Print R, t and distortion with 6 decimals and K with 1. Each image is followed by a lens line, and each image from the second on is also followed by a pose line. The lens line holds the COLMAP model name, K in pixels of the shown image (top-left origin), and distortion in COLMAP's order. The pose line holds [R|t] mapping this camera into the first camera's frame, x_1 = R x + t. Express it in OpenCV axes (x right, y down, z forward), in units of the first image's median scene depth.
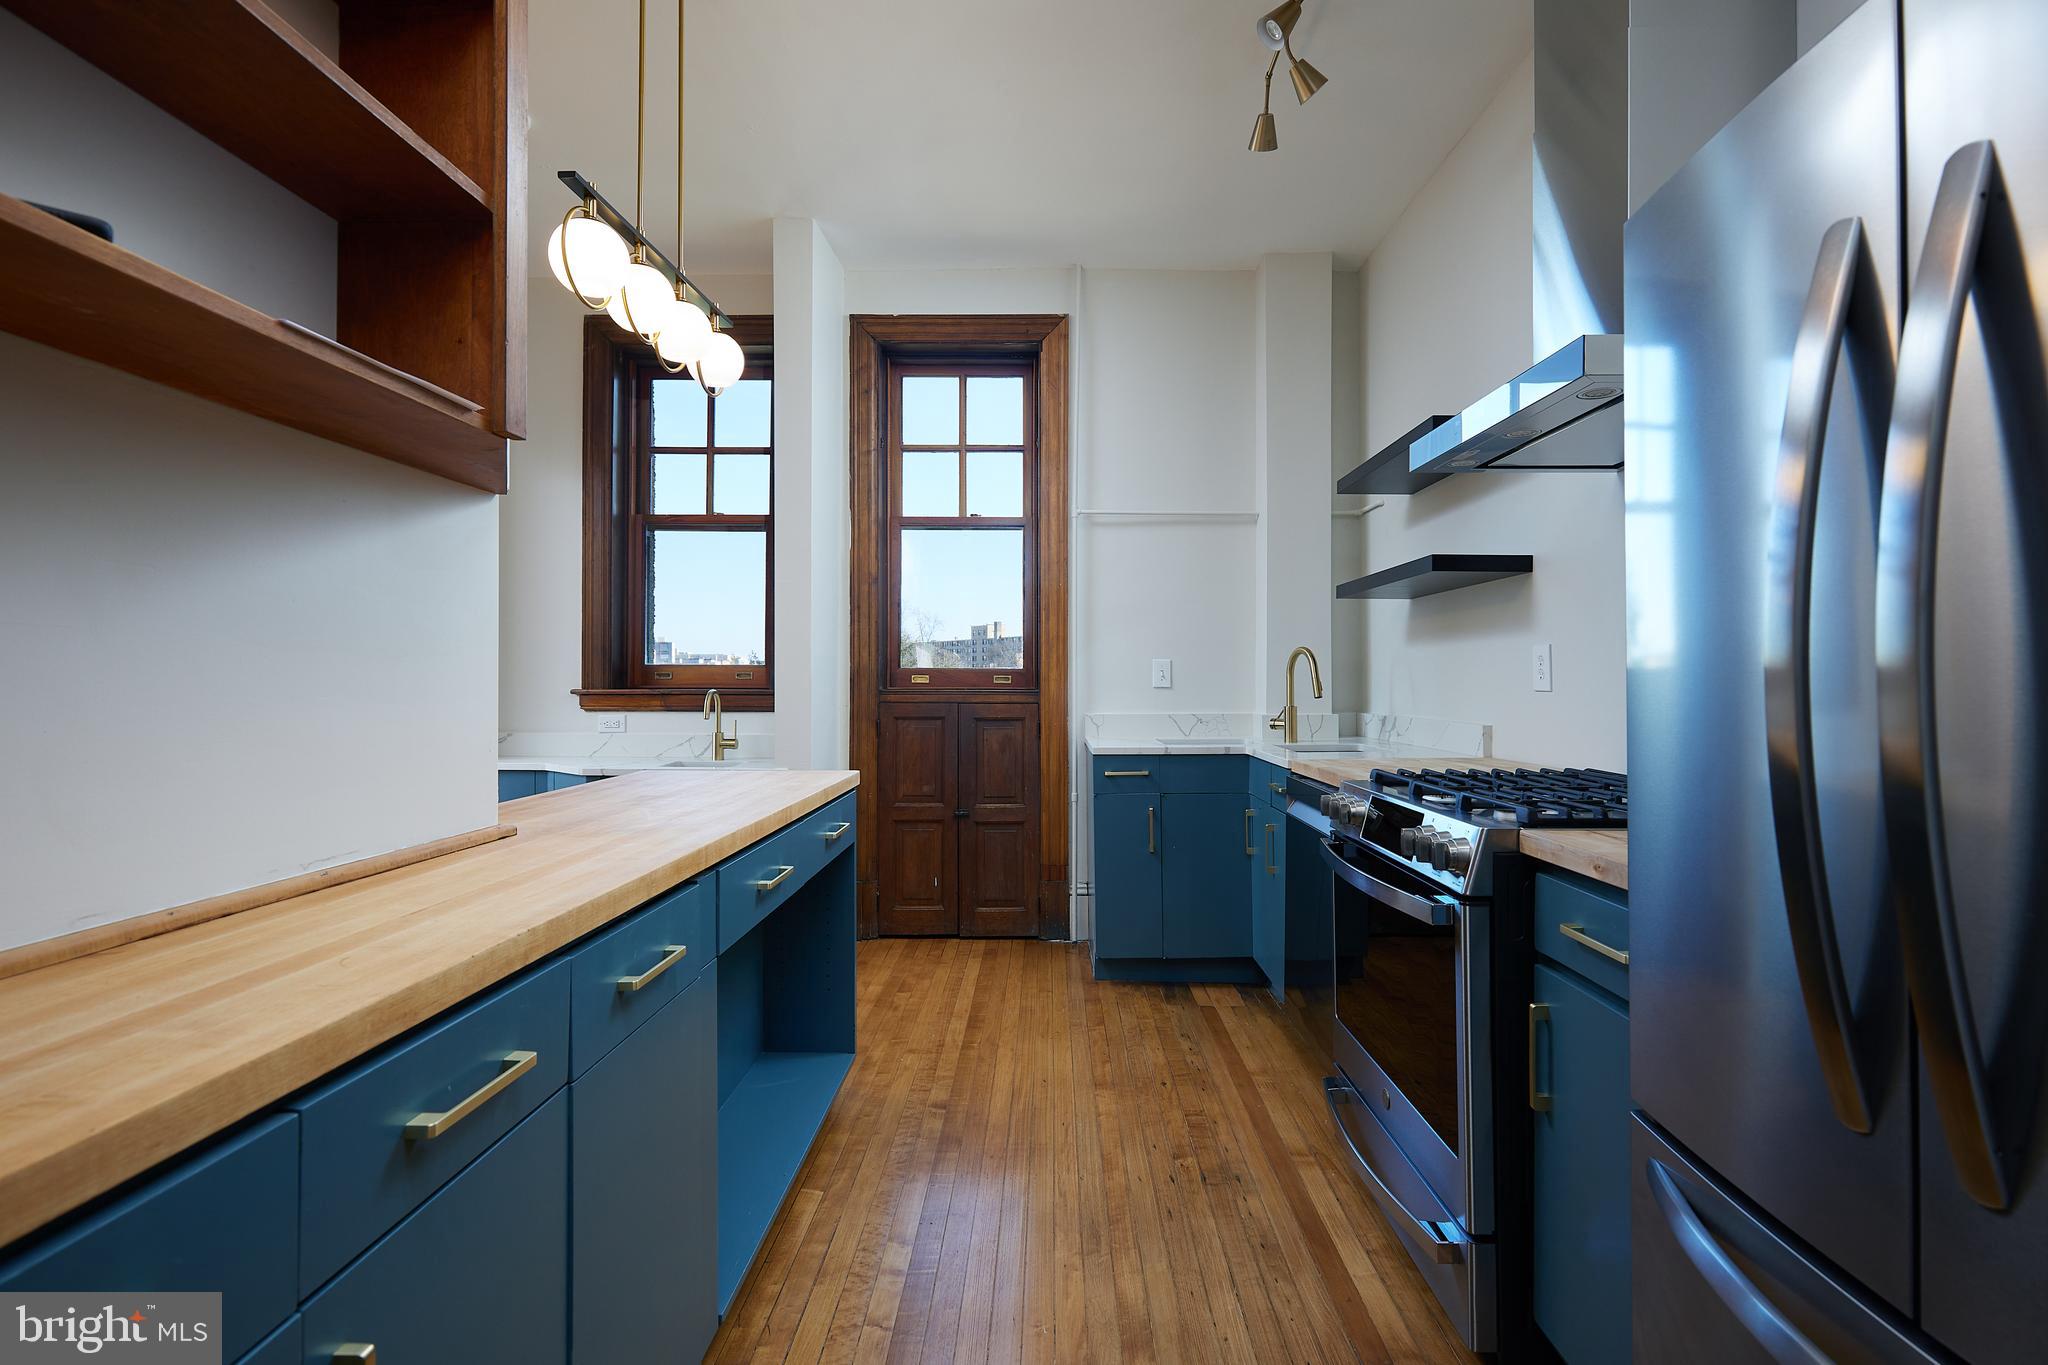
lens RADIAL K [[945.9, 0, 1034.1], [0, 945.9, 673.5], [0, 0, 1]] dist [0.003164, -0.000425]
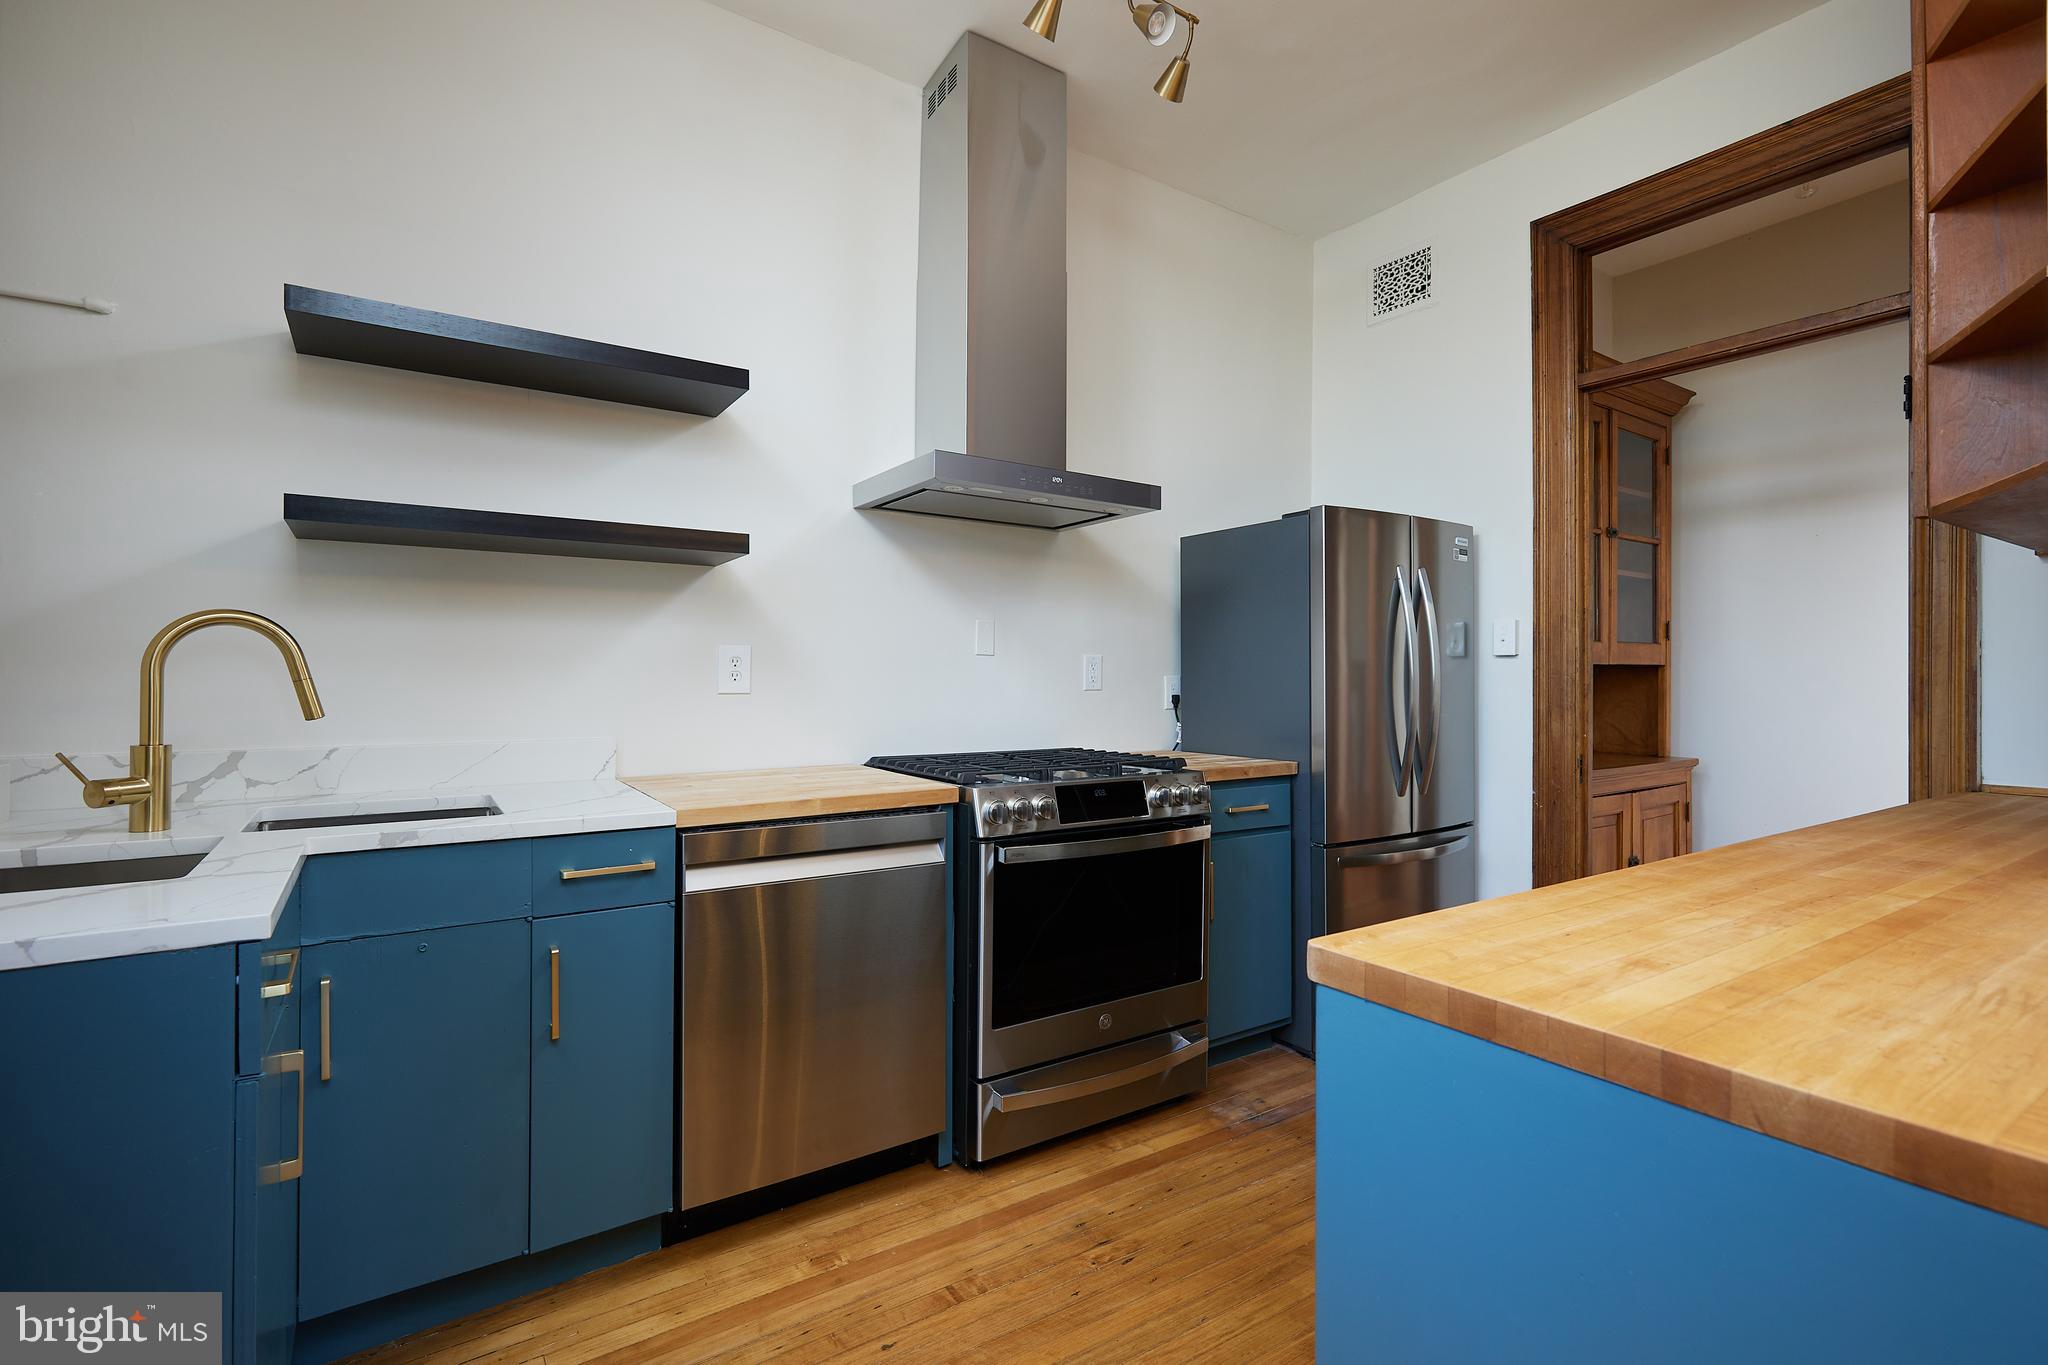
lens RADIAL K [[945.9, 0, 1029.4], [0, 945.9, 675.1], [0, 0, 1]] dist [0.003164, -0.000425]
pose [[-0.569441, 0.005551, 0.822013, -0.281581], [-0.002579, 0.999960, -0.008540, 0.002474], [-0.822028, -0.006983, -0.569404, 0.850165]]
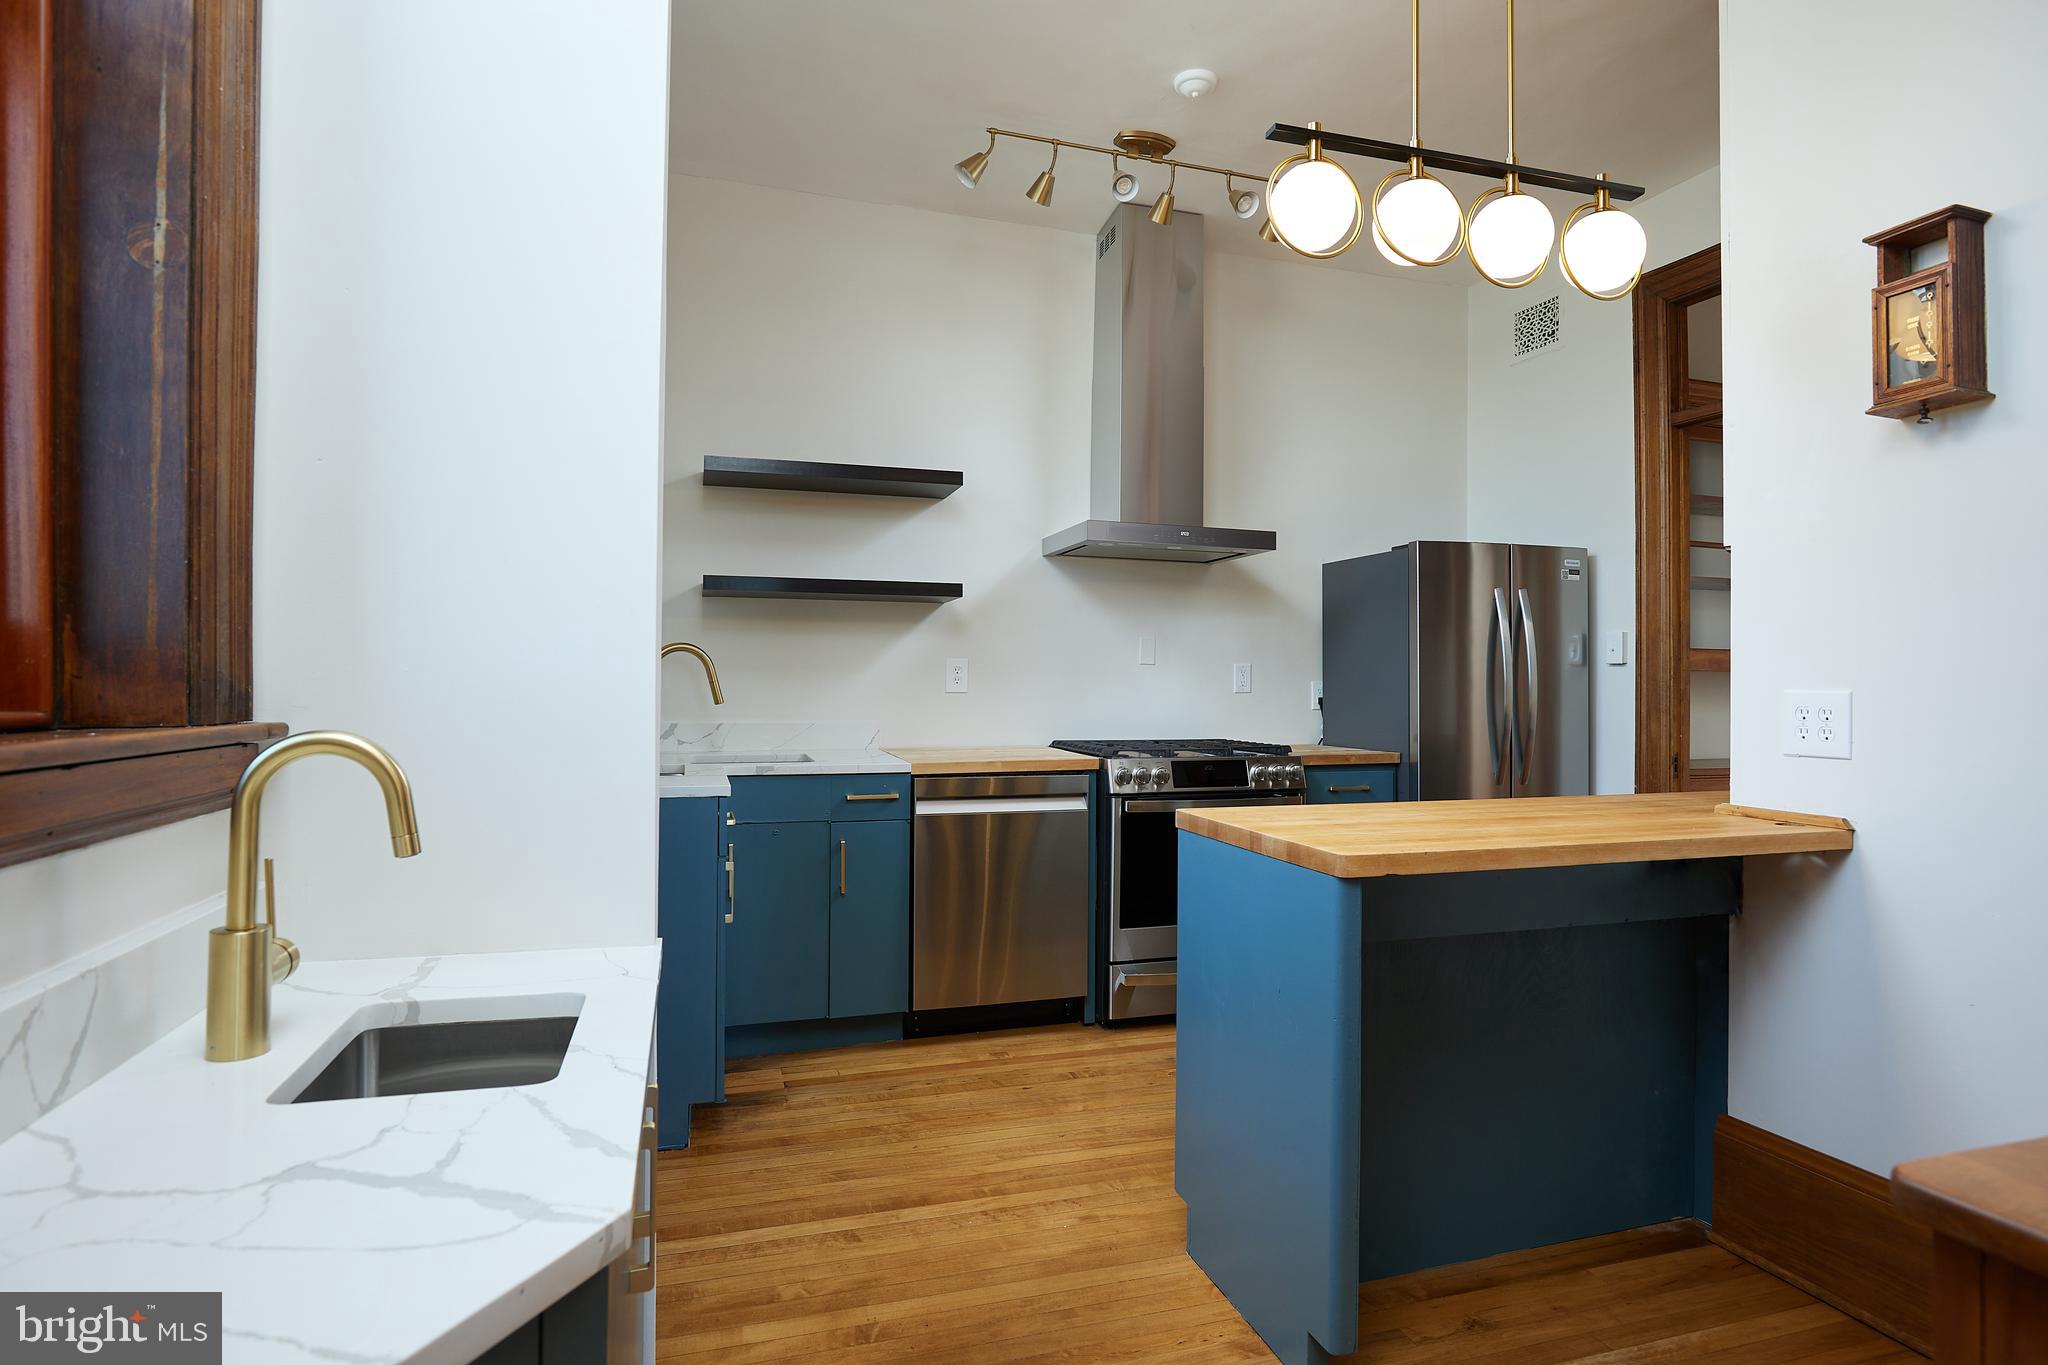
lens RADIAL K [[1049.4, 0, 1015.7], [0, 1049.4, 680.9], [0, 0, 1]] dist [-0.019388, 0.000683]
pose [[-0.302544, 0.004376, 0.953126, -0.614453], [-0.008004, 0.999943, -0.007131, 0.005536], [-0.953102, -0.009787, -0.302491, 0.899835]]
